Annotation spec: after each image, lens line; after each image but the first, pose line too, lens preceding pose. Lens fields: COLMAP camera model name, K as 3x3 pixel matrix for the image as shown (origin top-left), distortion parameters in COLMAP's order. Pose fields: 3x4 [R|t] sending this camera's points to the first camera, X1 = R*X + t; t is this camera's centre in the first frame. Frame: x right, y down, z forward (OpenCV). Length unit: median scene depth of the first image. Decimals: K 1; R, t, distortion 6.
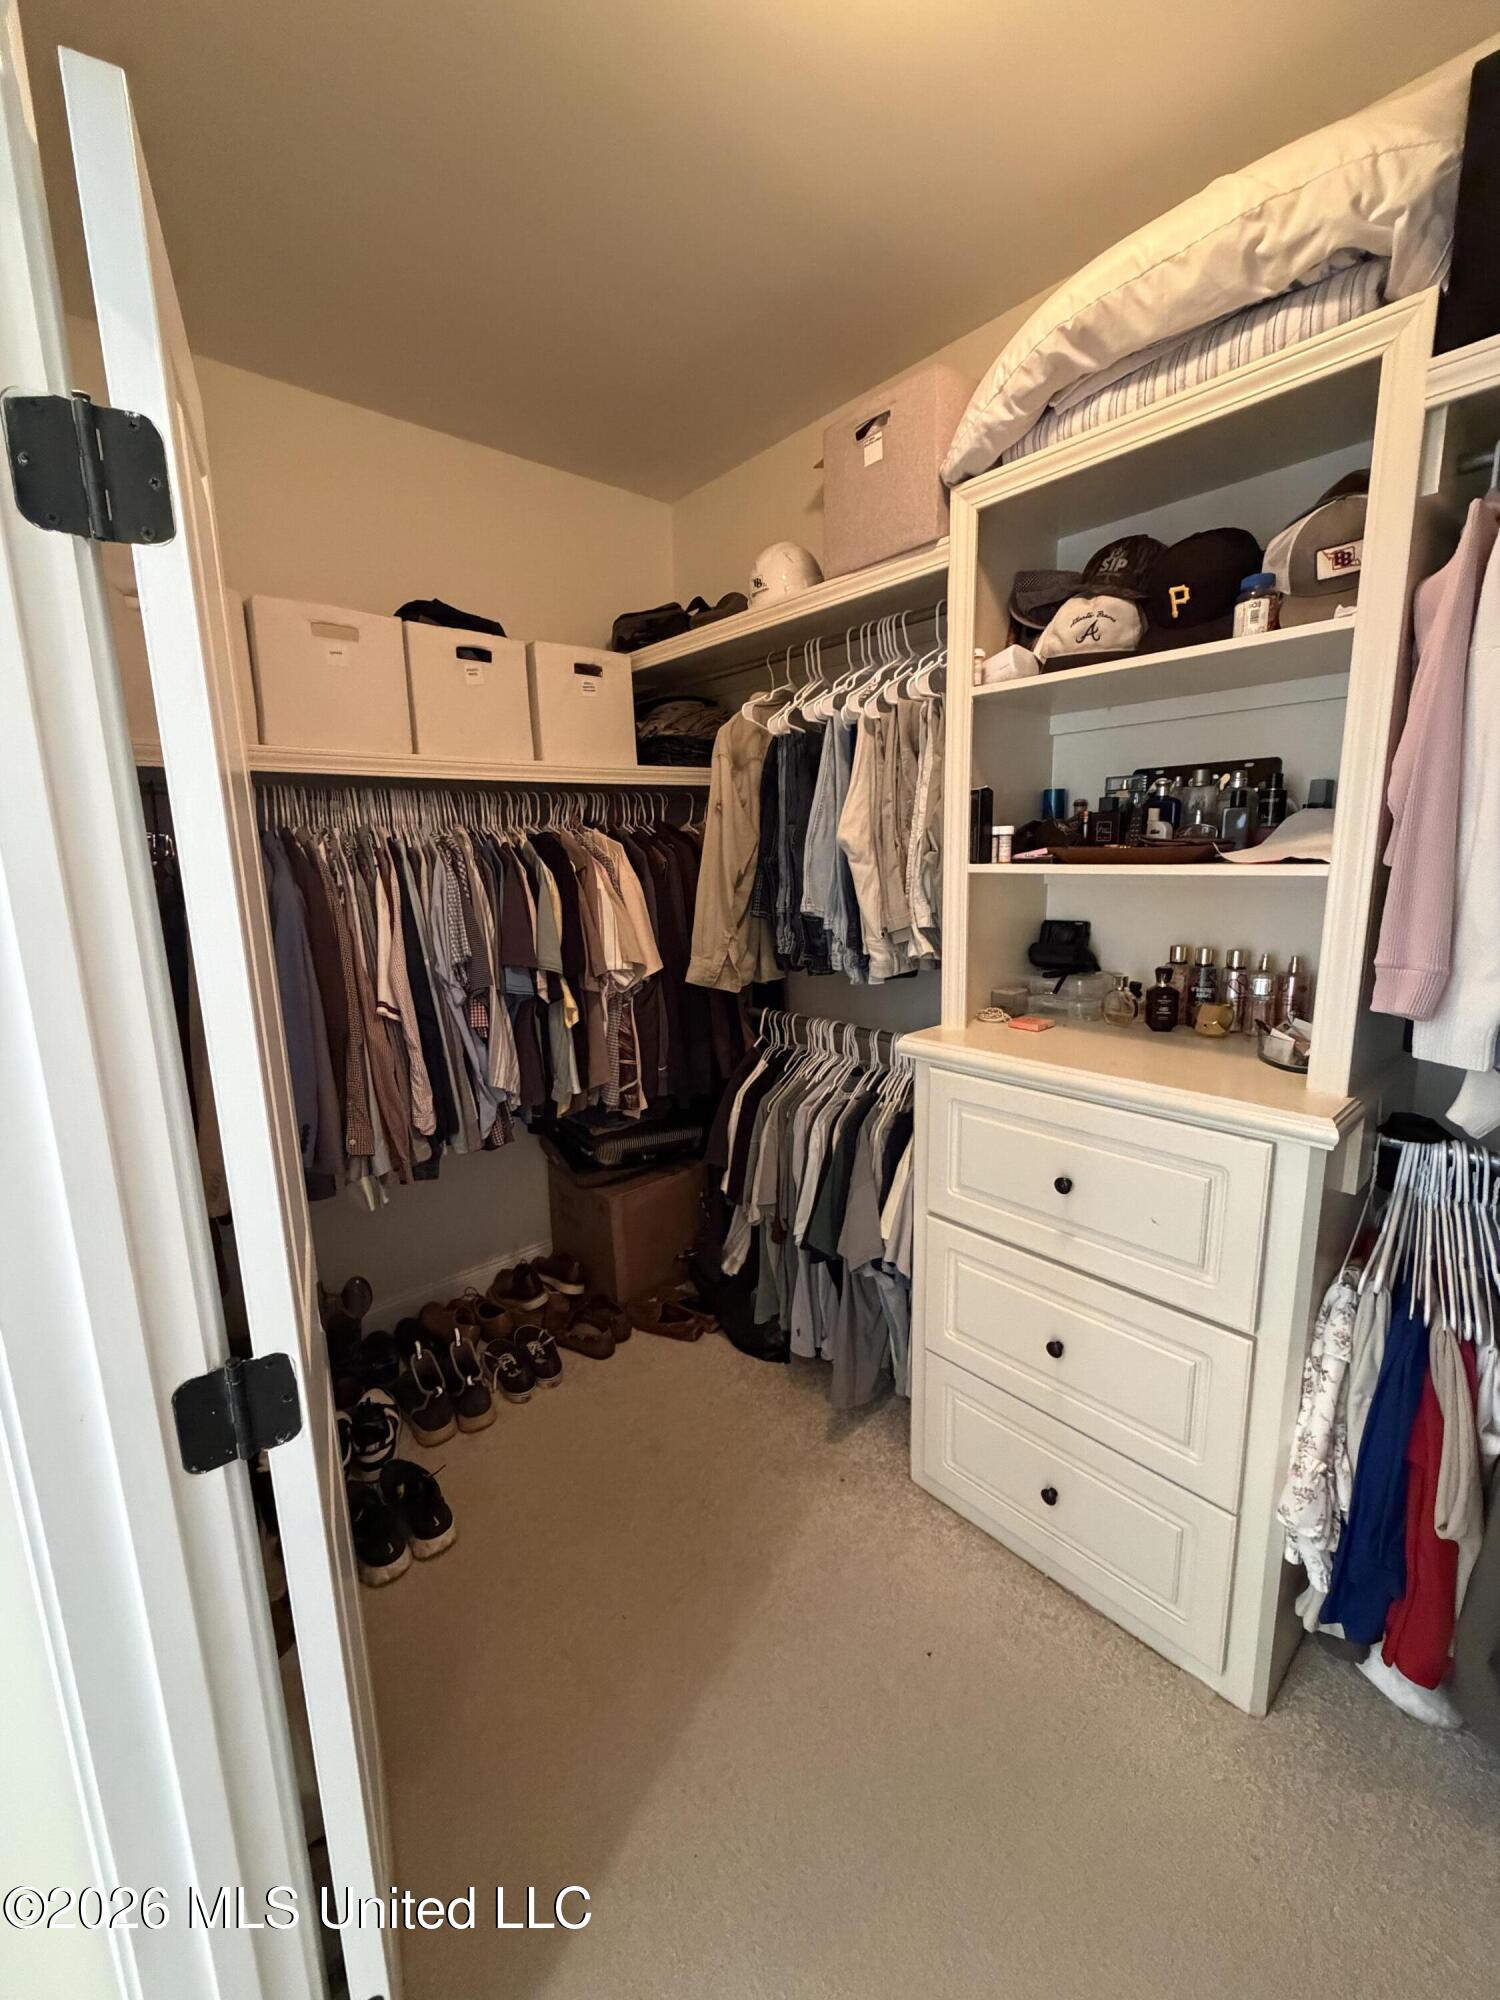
lens RADIAL K [[795.7, 0, 750.9], [0, 795.7, 991.7], [0, 0, 1]] dist [0.001134, -0.000939]
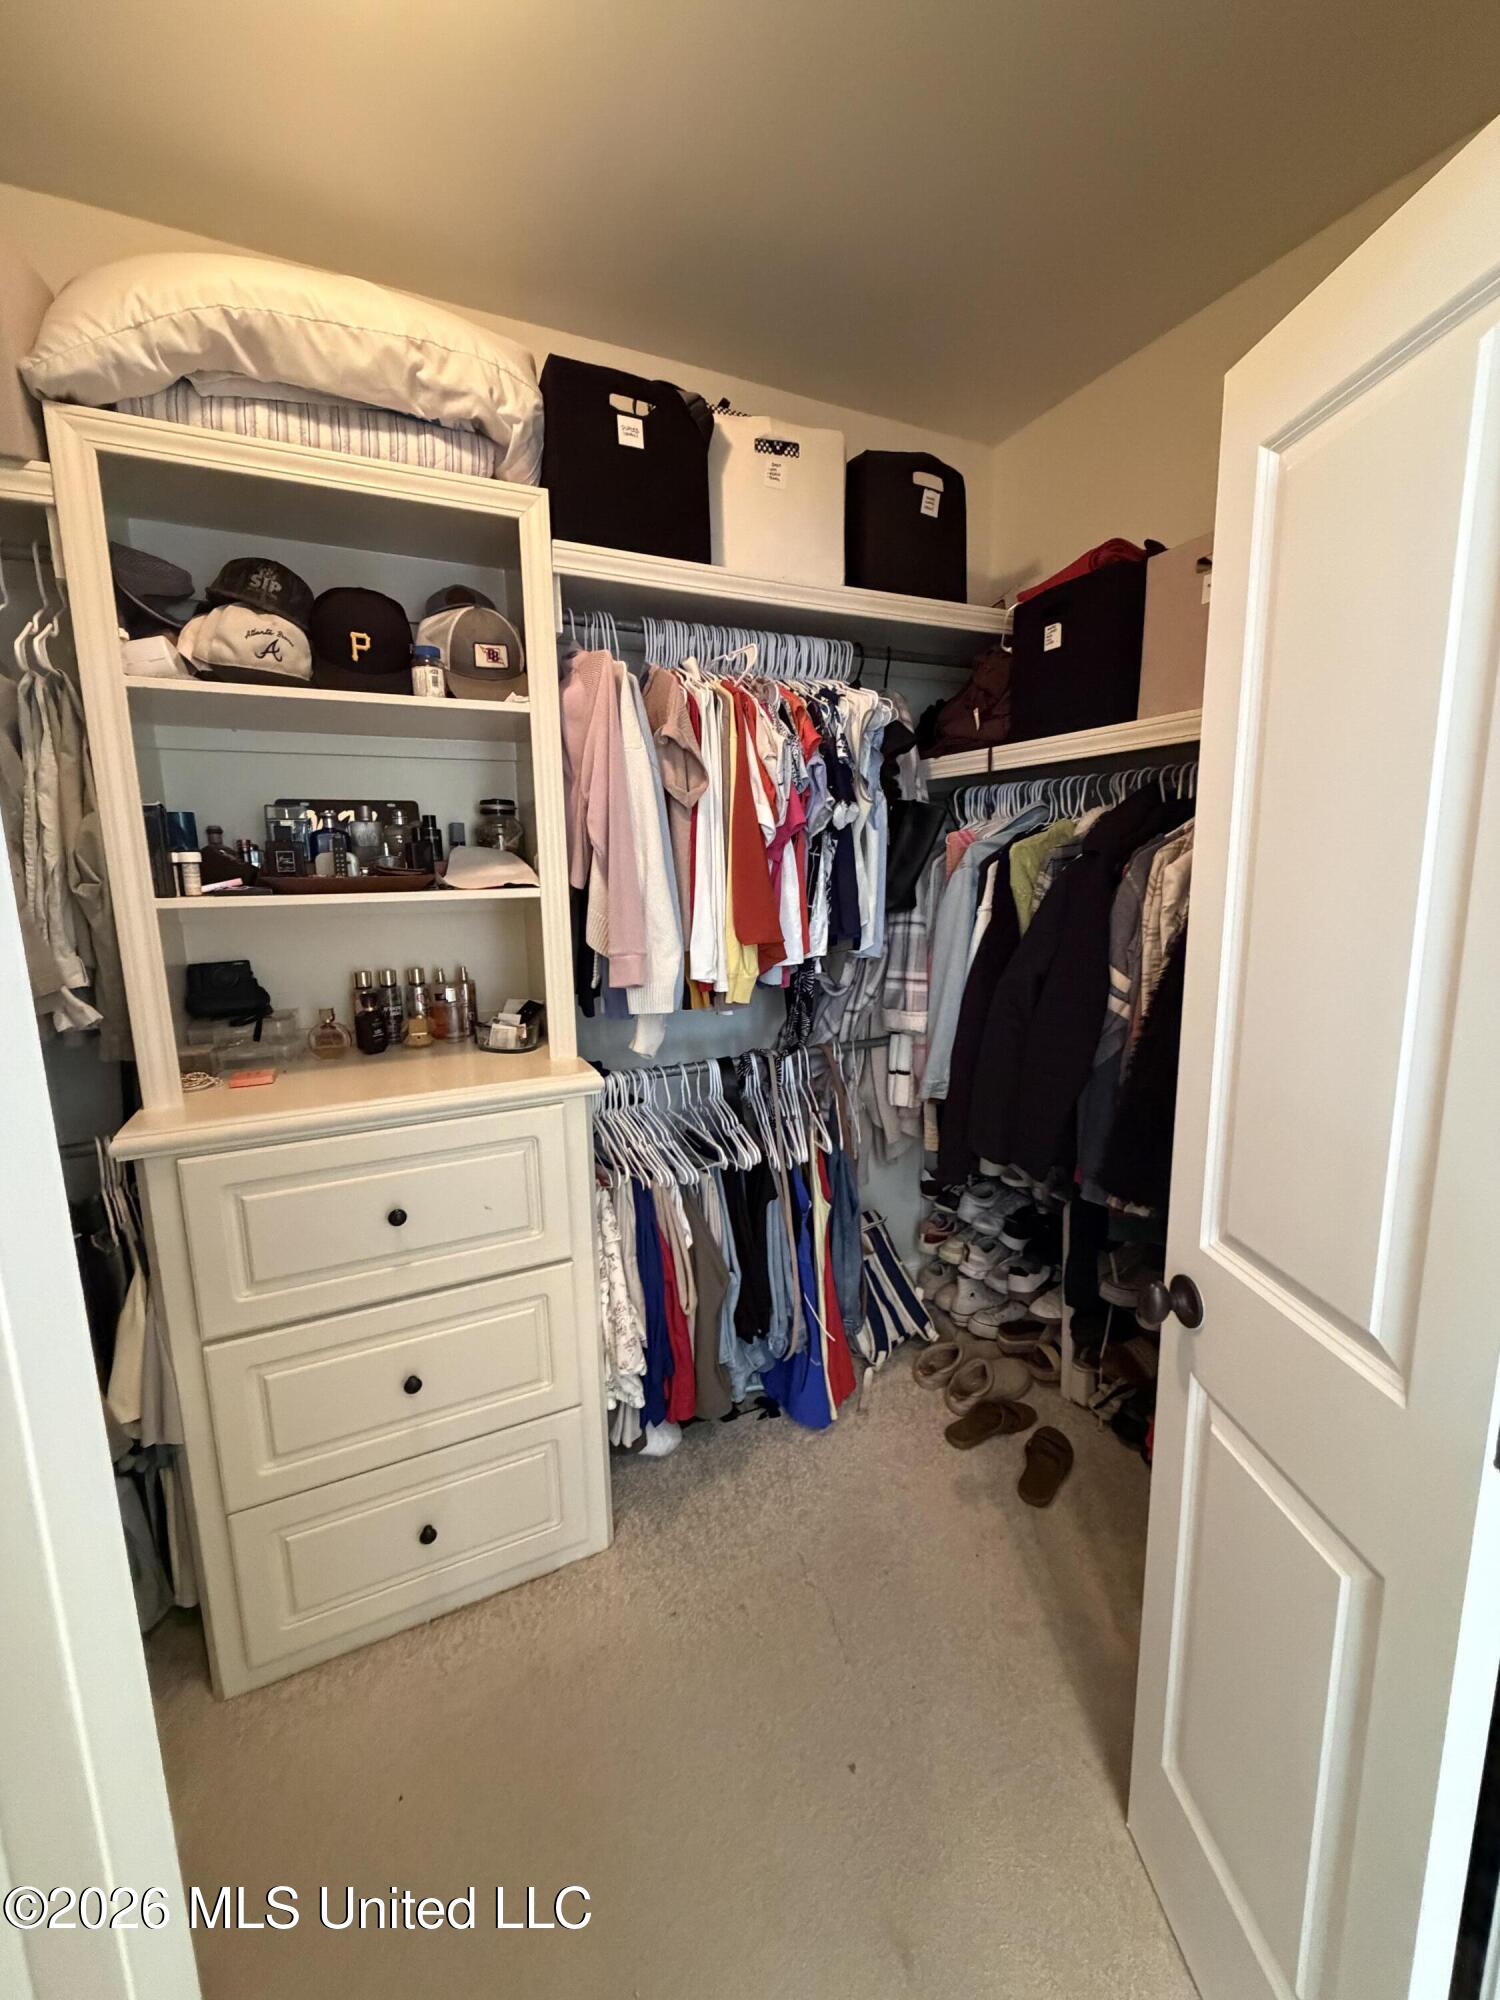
lens RADIAL K [[795.7, 0, 750.9], [0, 795.7, 991.7], [0, 0, 1]] dist [0.001134, -0.000939]
pose [[0.271956, -0.134730, 0.952831, -0.385491], [0.182659, 0.979377, 0.086349, -0.034398], [-0.944815, 0.150560, 0.290957, 0.258323]]
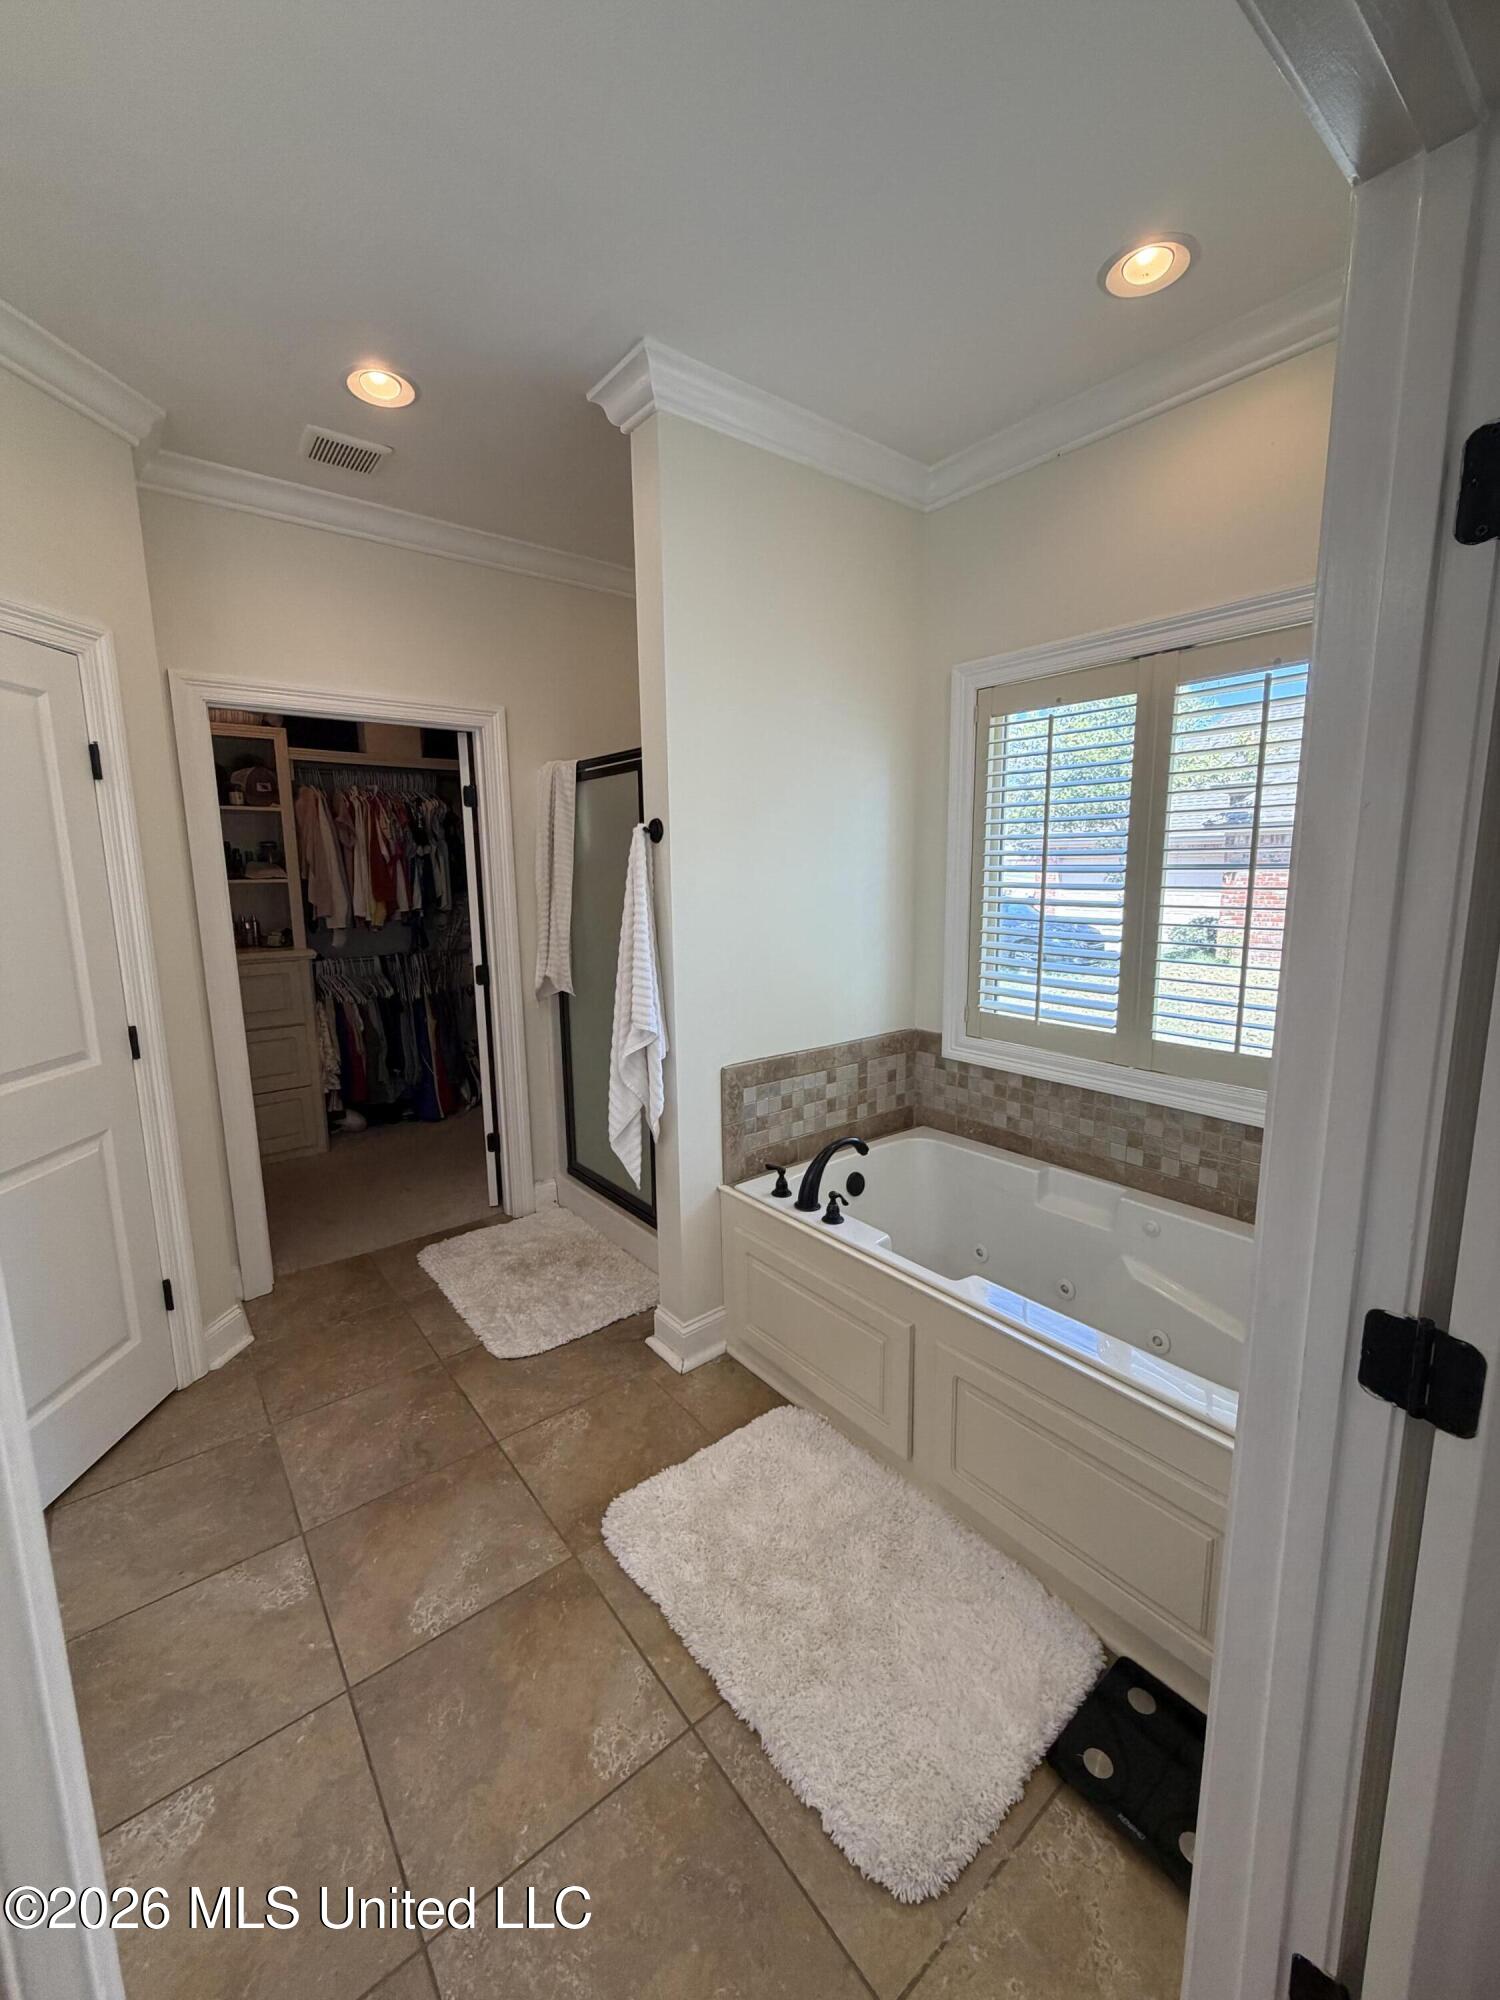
lens RADIAL K [[795.7, 0, 750.9], [0, 795.7, 991.7], [0, 0, 1]] dist [0.001134, -0.000939]
pose [[0.046658, -0.133525, 0.989946, -2.134391], [0.184928, 0.975050, 0.122800, 0.210665], [-0.981644, 0.177339, 0.070187, -0.887032]]
